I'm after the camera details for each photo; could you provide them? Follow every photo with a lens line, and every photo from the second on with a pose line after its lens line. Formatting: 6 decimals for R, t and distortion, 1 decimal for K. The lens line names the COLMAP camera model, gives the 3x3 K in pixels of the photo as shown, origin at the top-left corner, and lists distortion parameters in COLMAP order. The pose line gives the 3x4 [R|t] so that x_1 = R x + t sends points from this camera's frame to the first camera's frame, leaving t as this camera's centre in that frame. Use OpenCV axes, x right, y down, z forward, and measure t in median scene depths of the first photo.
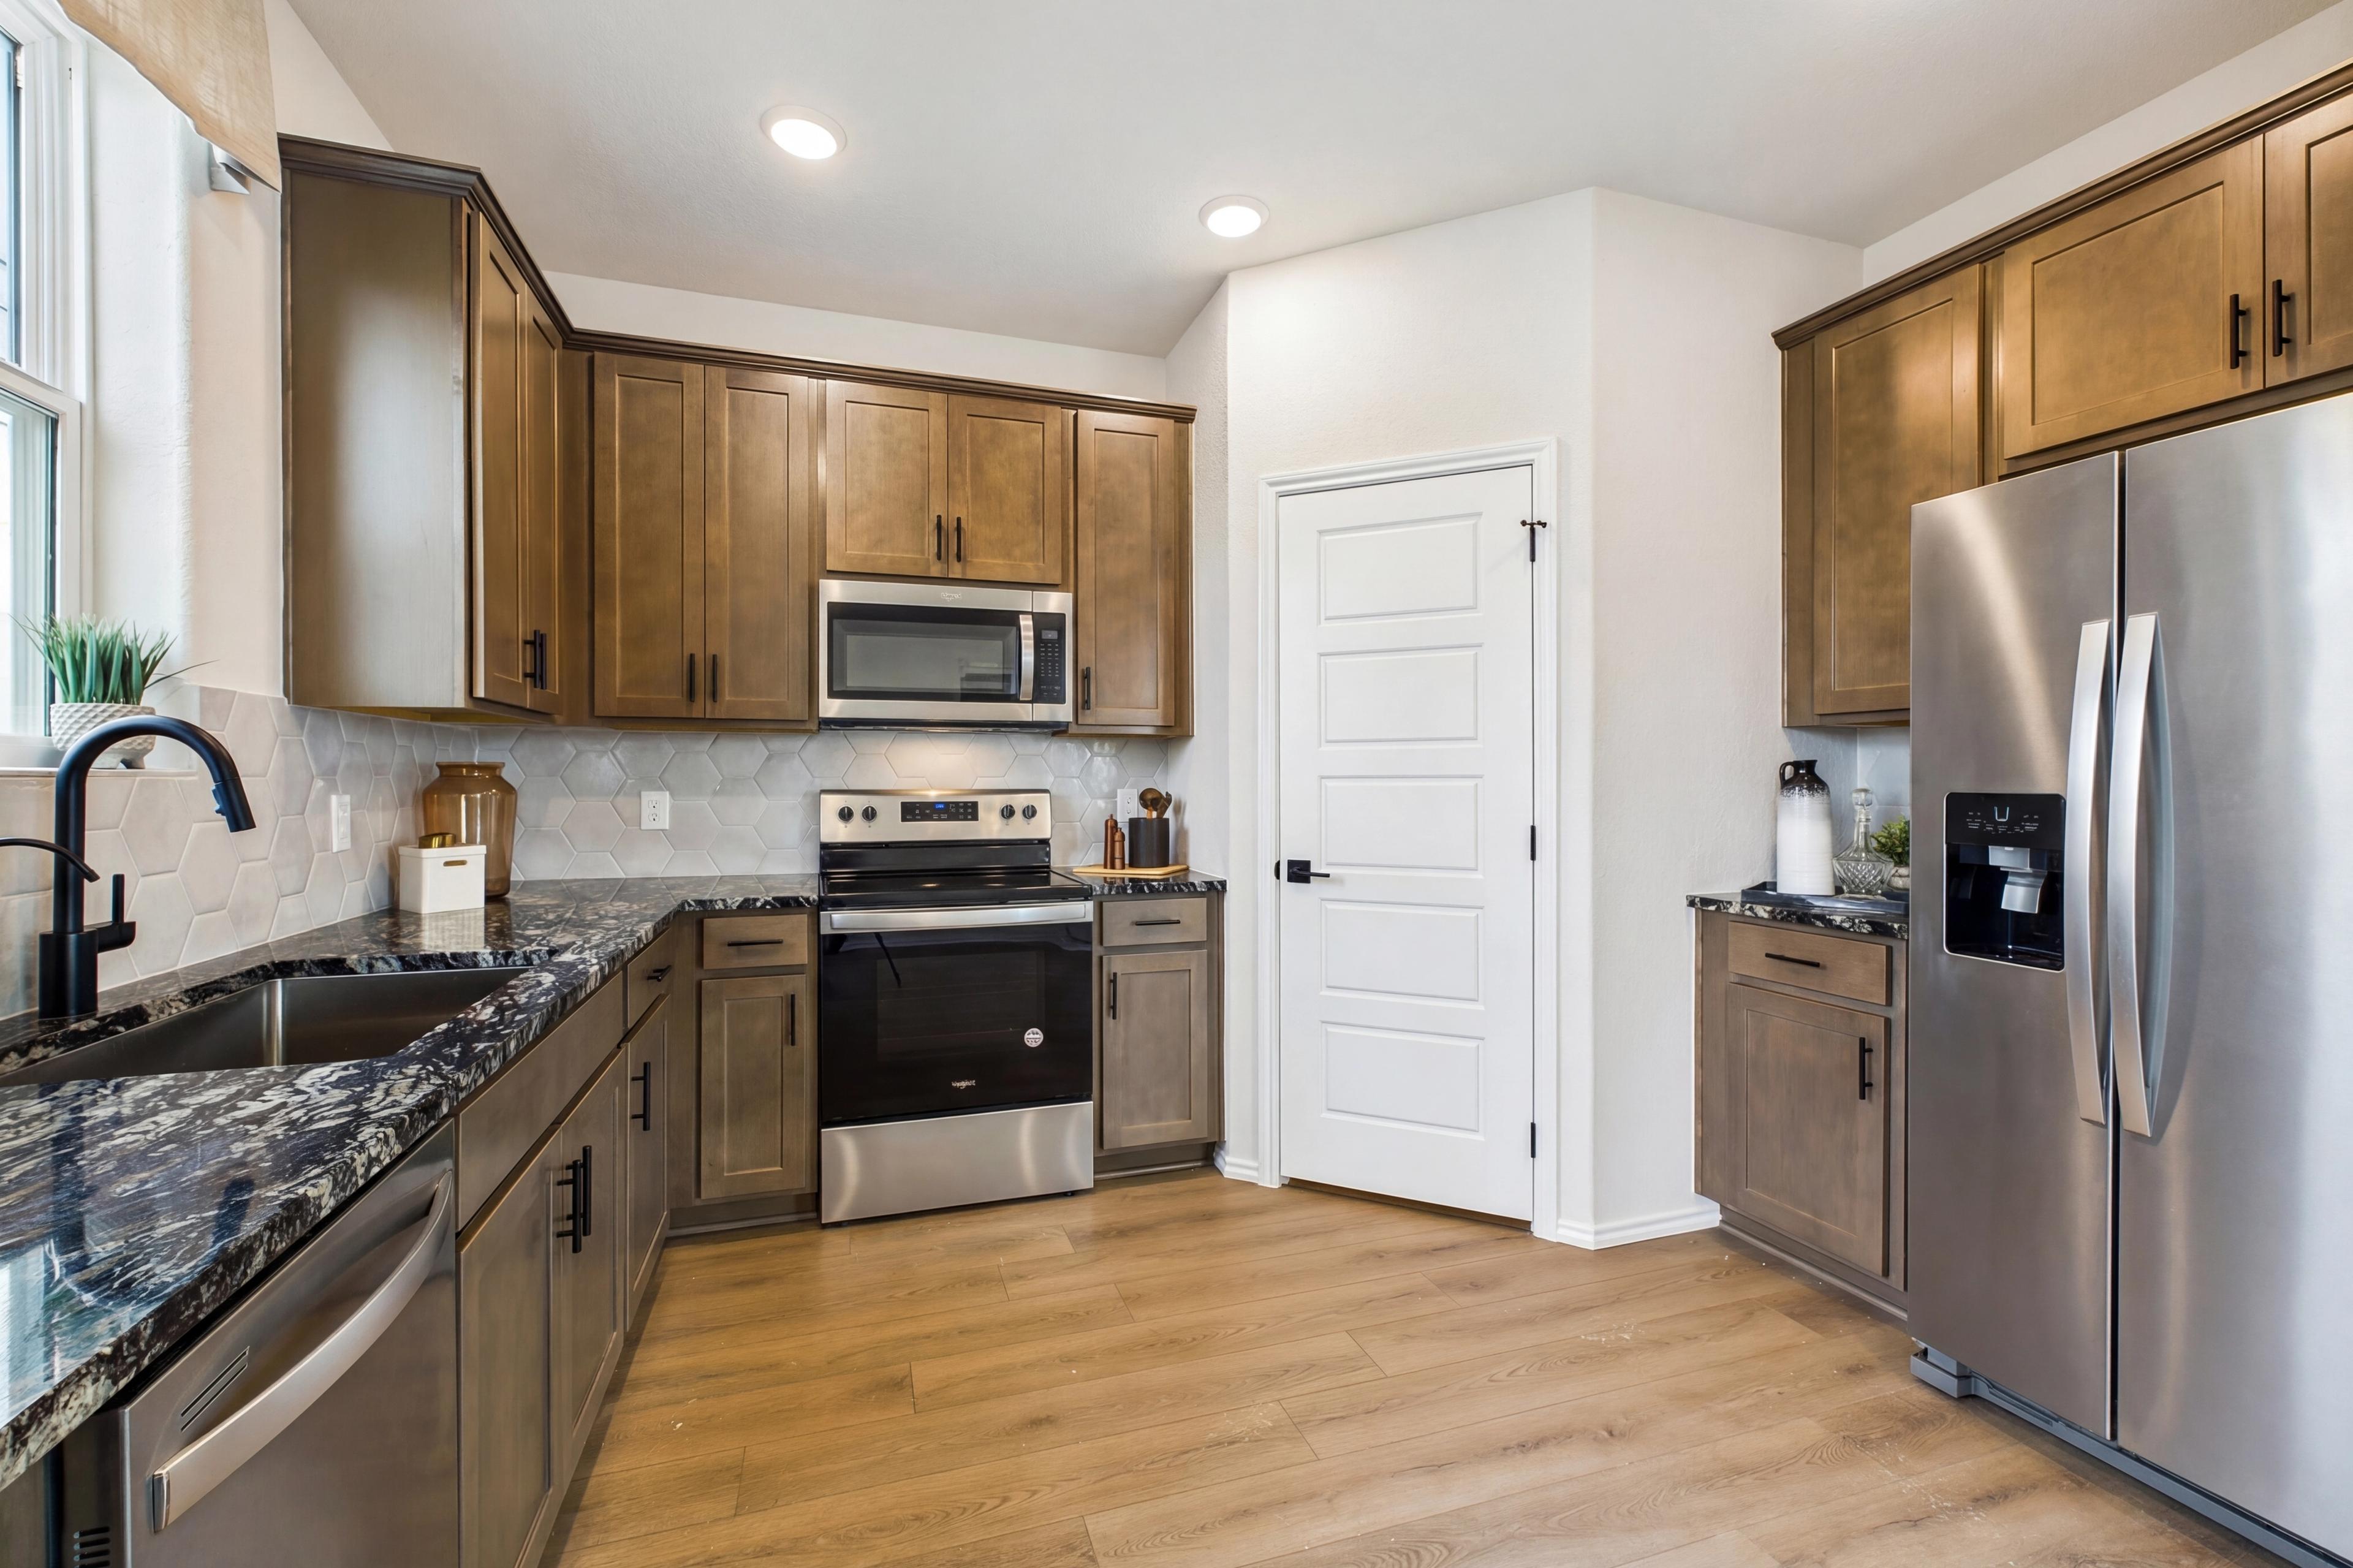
lens RADIAL K [[998.5, 0, 1175.1], [0, 998.5, 780.7], [0, 0, 1]] dist [0.001546, -0.000037]
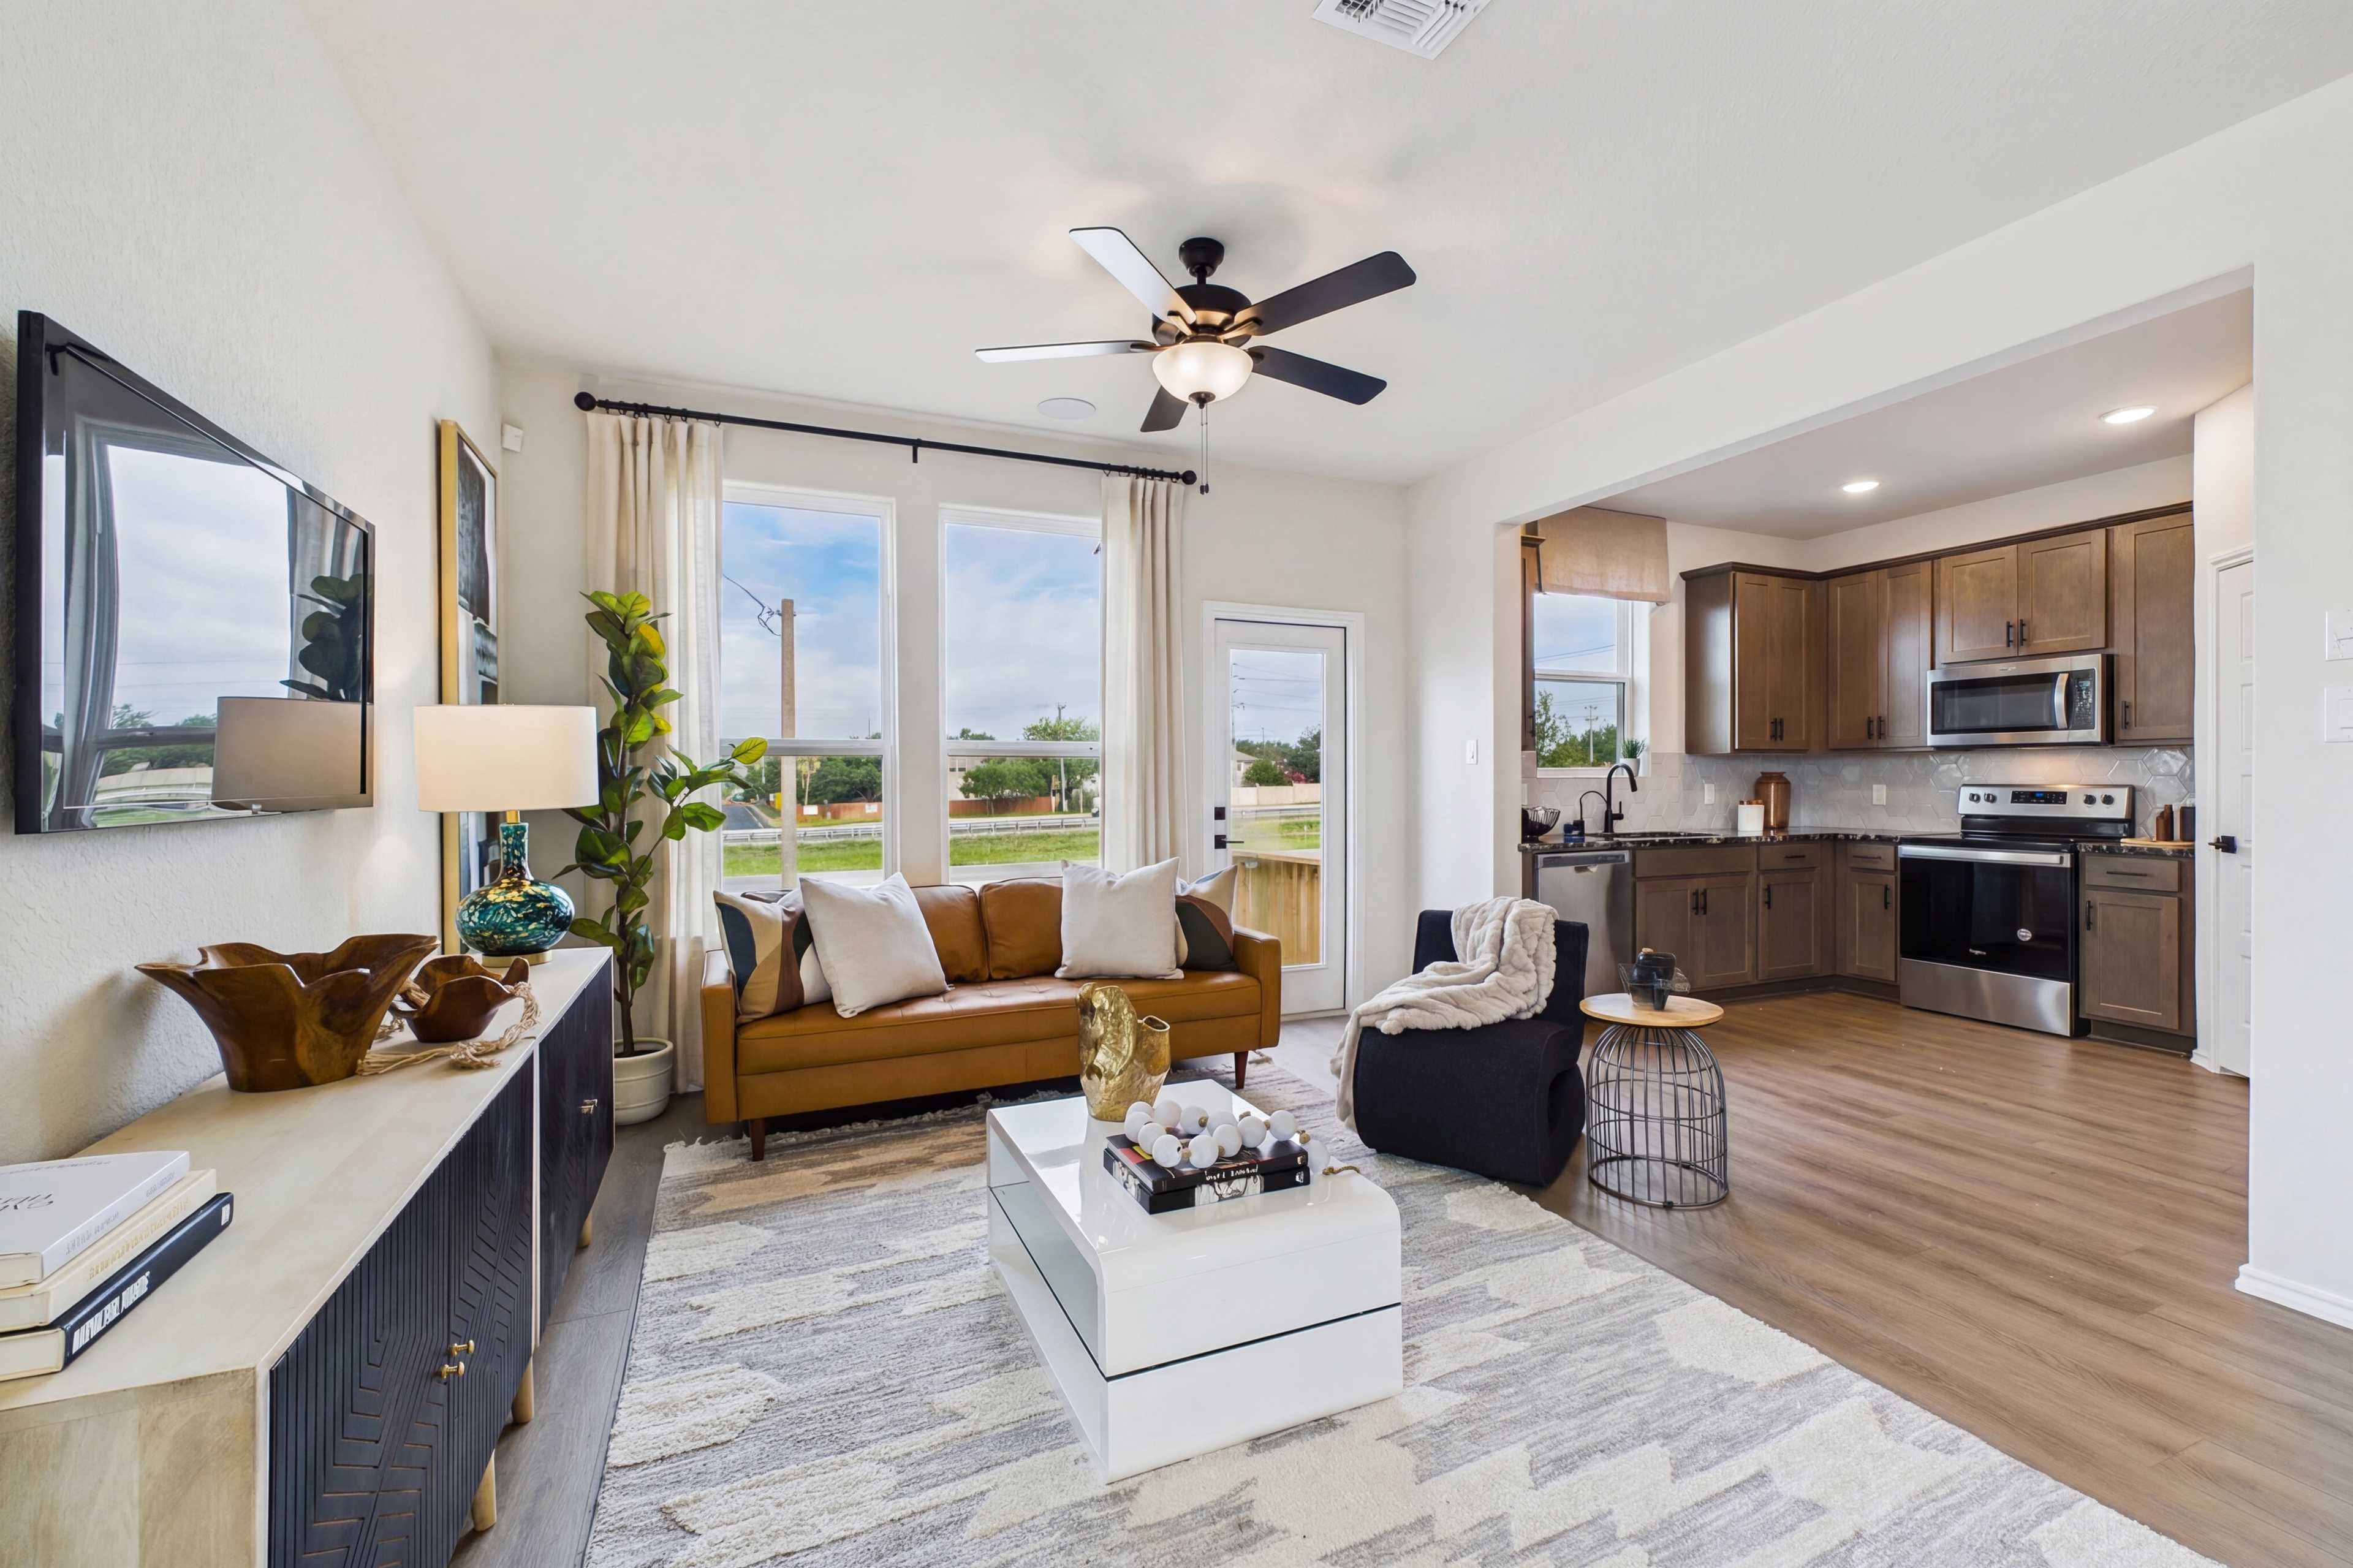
lens RADIAL K [[998.5, 0, 1175.1], [0, 998.5, 780.7], [0, 0, 1]] dist [0.001546, -0.000037]
pose [[0.086199, 0.003996, -0.996270, 1.292220], [0.006699, 0.999967, 0.004590, -0.013876], [0.996255, -0.007070, 0.086170, -0.528279]]
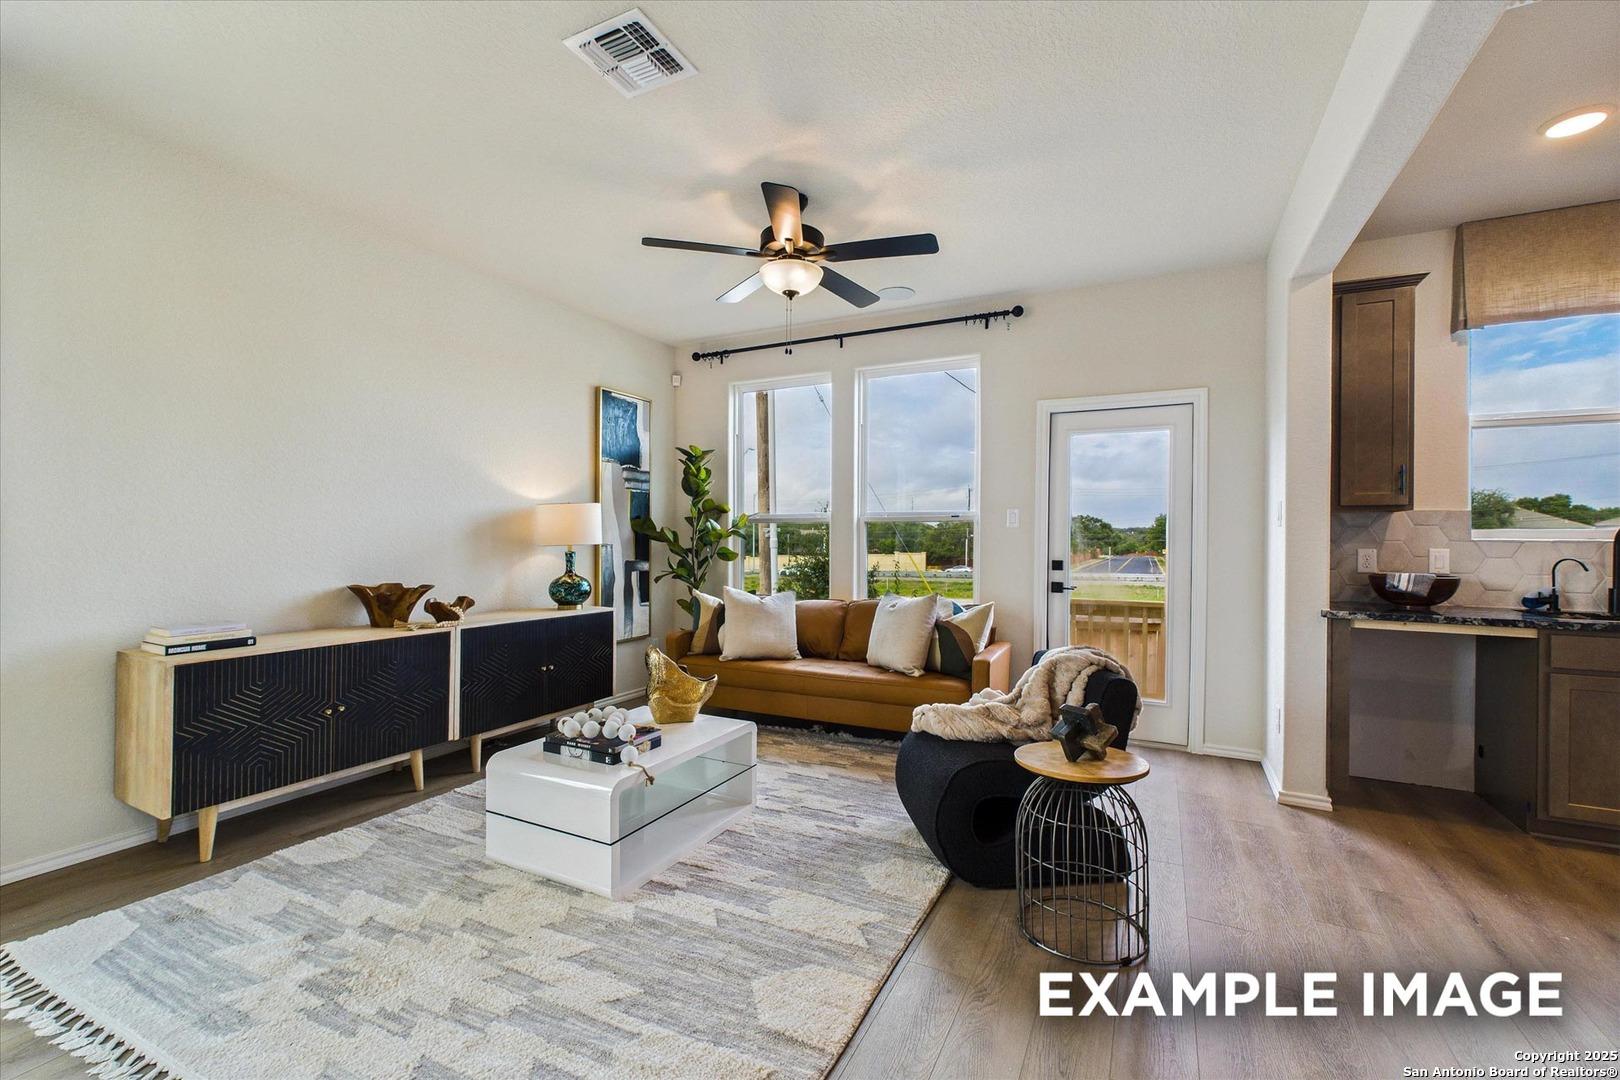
lens RADIAL K [[680.6, 0, 813.2], [0, 680.6, 536.1], [0, 0, 1]] dist [0.002613, 0.000238]
pose [[-0.710317, -0.003988, -0.703871, 1.044412], [-0.003826, 0.999991, -0.001805, -0.009061], [0.703872, 0.001411, -0.710326, 0.307166]]
